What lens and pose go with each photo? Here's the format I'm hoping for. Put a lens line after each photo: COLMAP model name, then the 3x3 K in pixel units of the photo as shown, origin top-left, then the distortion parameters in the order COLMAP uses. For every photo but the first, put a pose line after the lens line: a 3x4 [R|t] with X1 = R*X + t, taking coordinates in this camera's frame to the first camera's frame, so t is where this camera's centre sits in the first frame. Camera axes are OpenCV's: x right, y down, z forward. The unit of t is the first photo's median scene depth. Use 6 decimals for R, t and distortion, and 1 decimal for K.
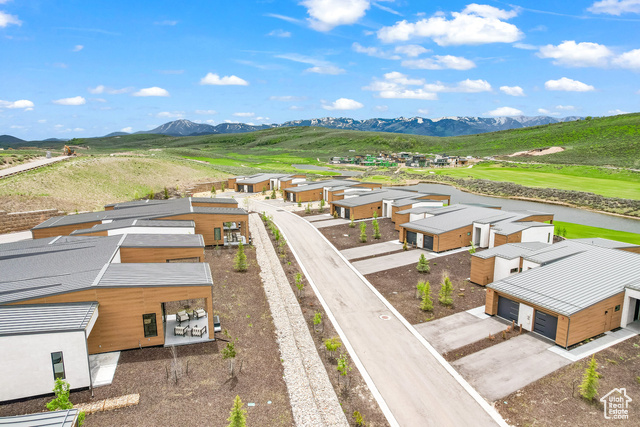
lens RADIAL K [[409.2, 0, 320.0], [0, 409.2, 213.5], [0, 0, 1]] dist [-0.069056, 0.060141]
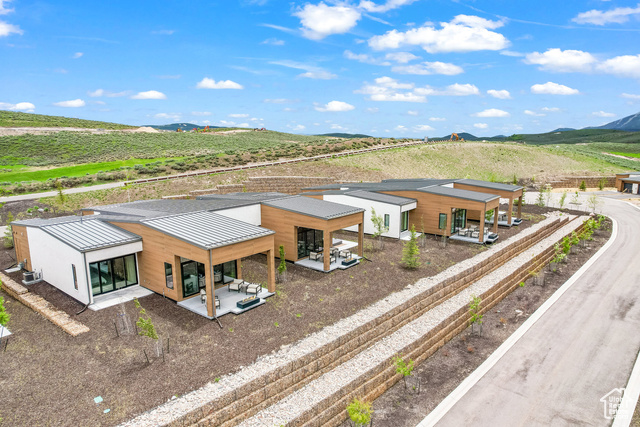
lens RADIAL K [[409.2, 0, 320.0], [0, 409.2, 213.5], [0, 0, 1]] dist [-0.069056, 0.060141]
pose [[0.544321, 0.146094, -0.826057, 0.331197], [-0.140080, 0.986722, 0.082205, 0.005171], [0.827099, 0.070968, 0.557558, 0.475933]]
